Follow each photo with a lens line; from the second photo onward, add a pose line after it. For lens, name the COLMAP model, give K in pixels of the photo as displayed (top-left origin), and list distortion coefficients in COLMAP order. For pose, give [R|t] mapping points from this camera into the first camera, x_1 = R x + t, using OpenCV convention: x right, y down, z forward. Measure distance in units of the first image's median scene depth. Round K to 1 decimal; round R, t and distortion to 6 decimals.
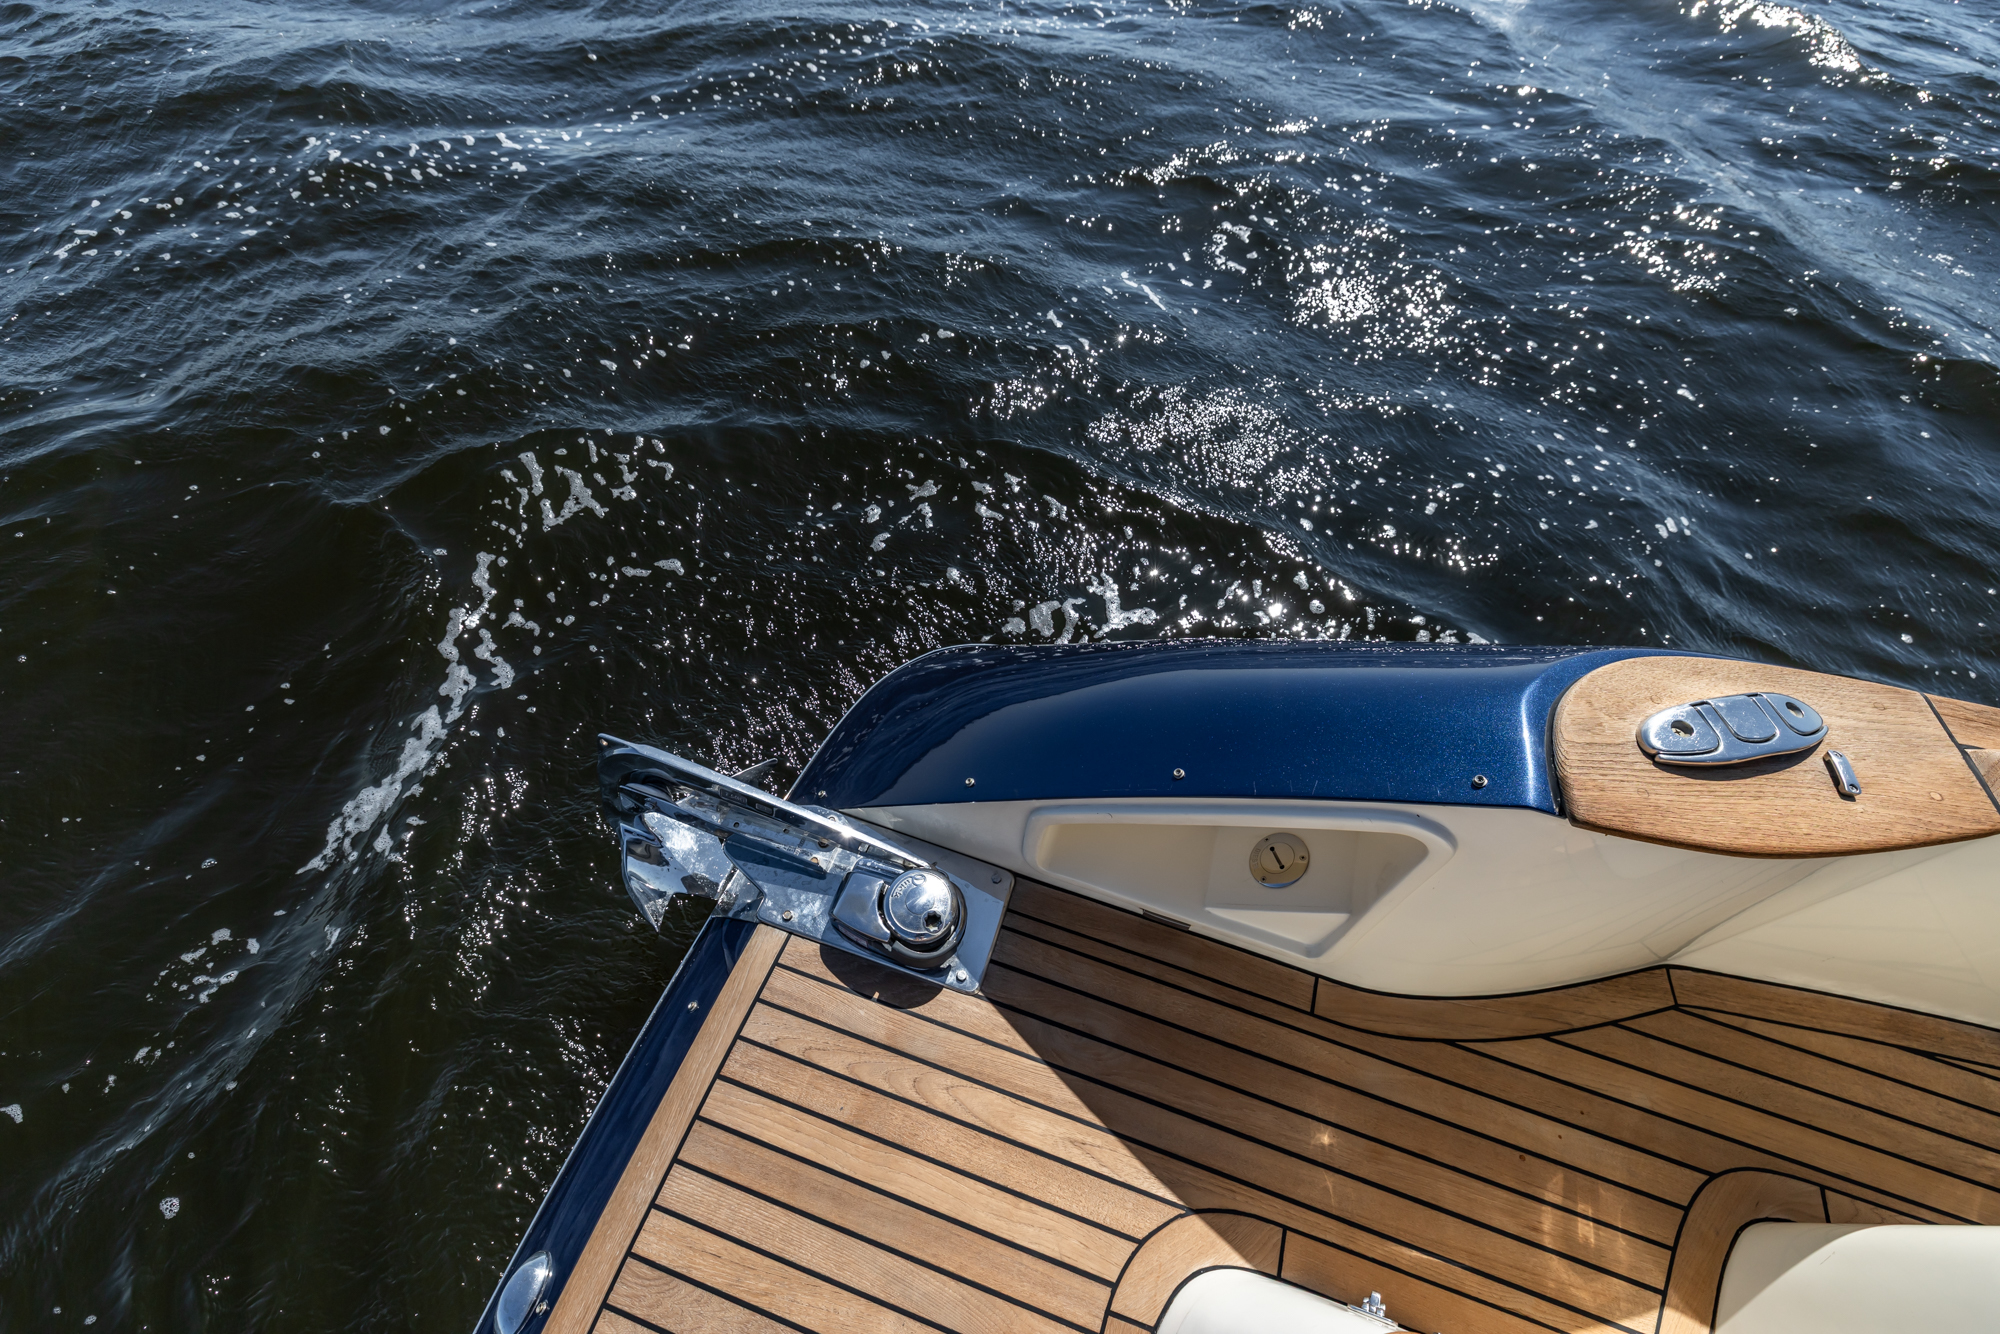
lens RADIAL K [[860.5, 0, 1002.5], [0, 860.5, 663.4], [0, 0, 1]] dist [0.005085, 0.000869]
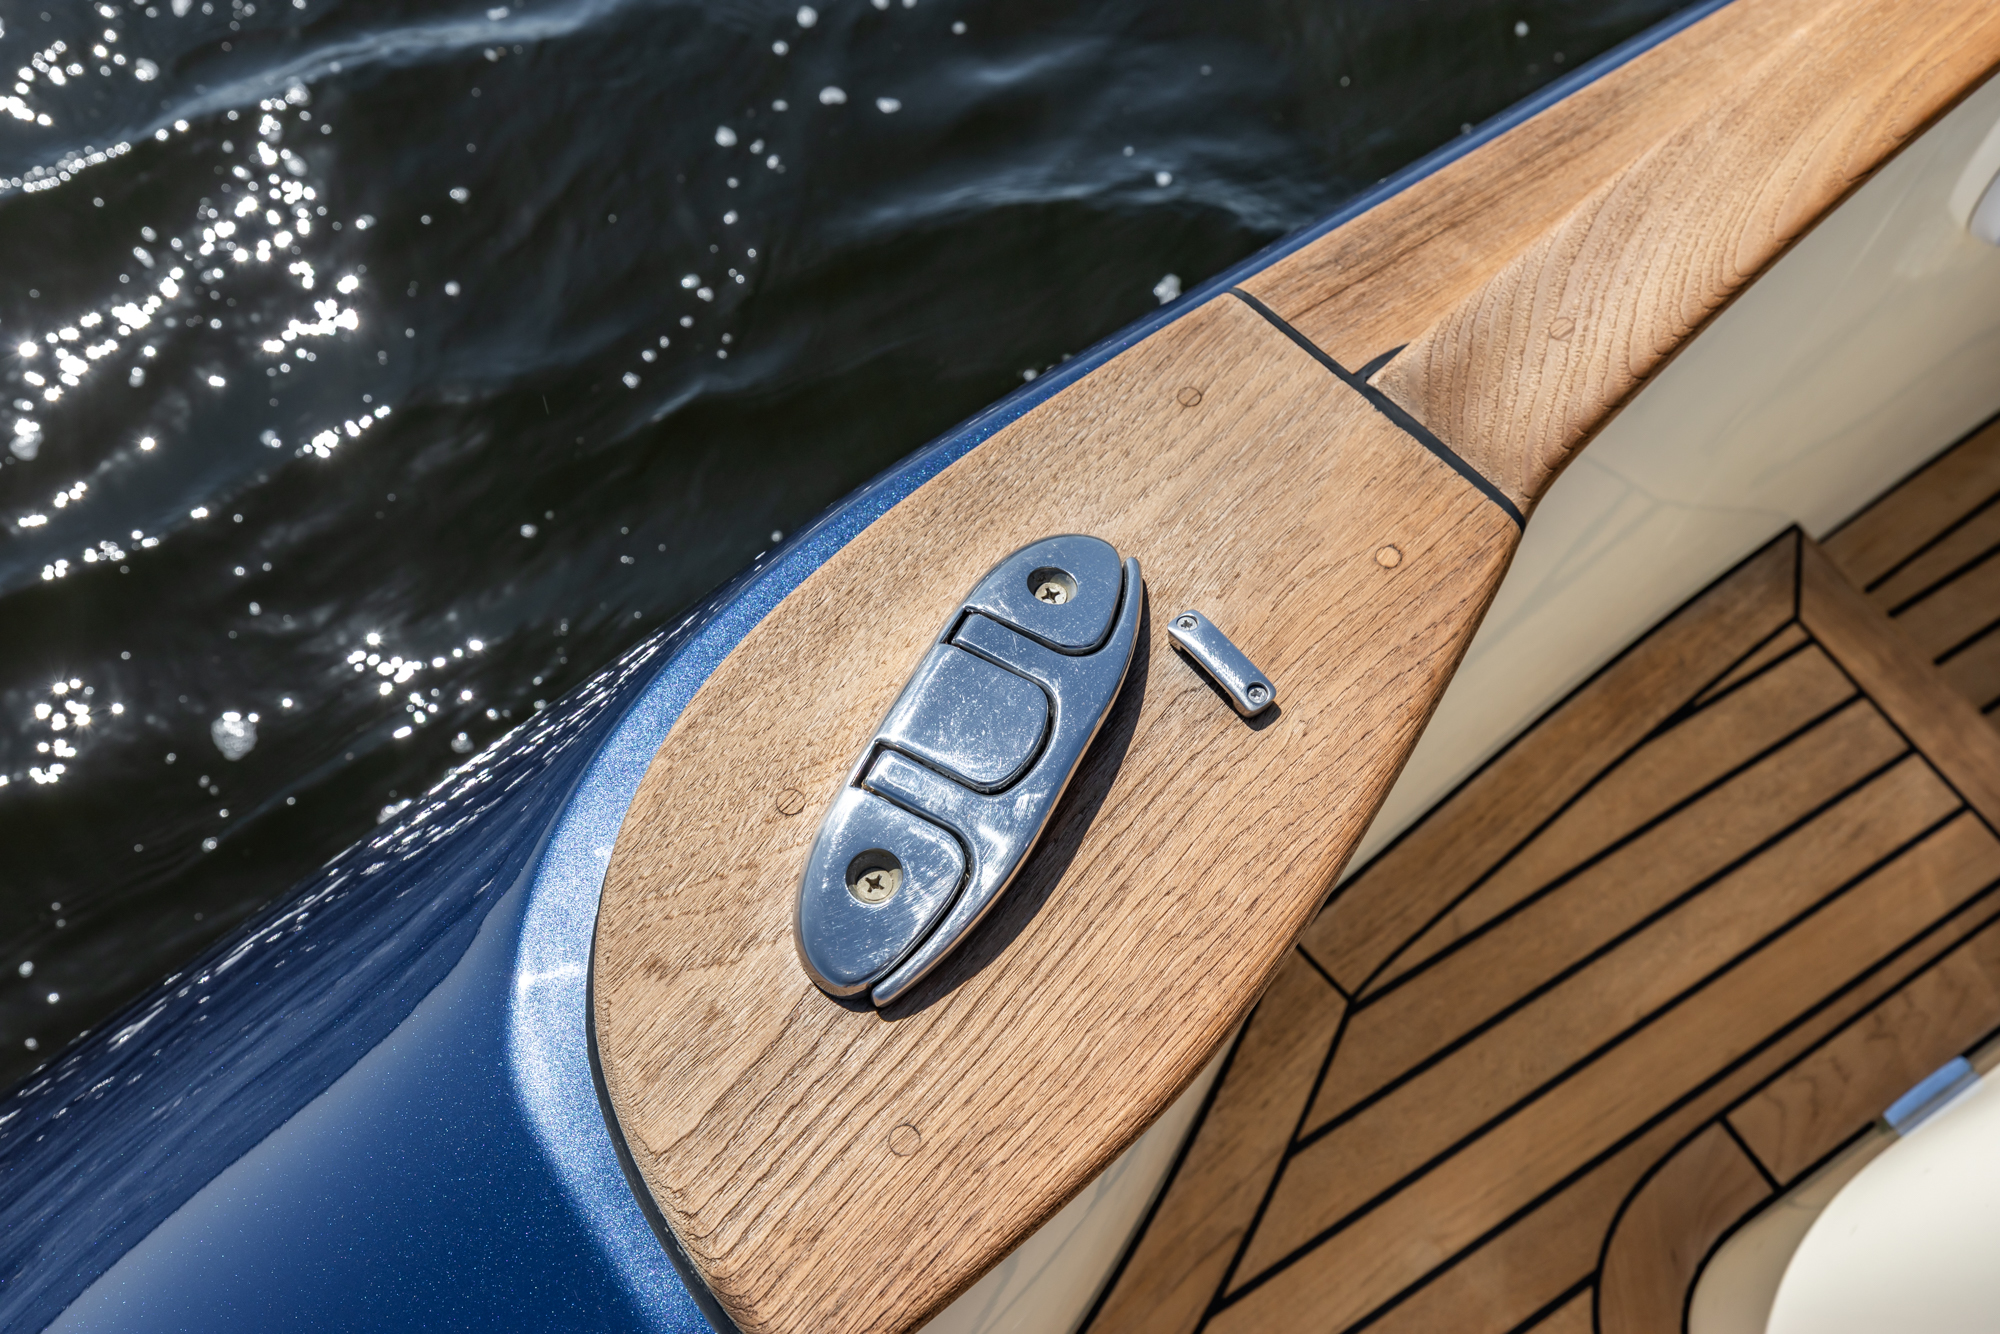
lens RADIAL K [[1952.5, 0, 1009.3], [0, 1952.5, 660.1], [0, 0, 1]] dist [0.049173, -0.125664]
pose [[0.632527, -0.659249, 0.406572, 0.533623], [0.608091, 0.747799, 0.266499, -0.153169], [-0.479723, 0.078665, 0.873886, 0.276264]]
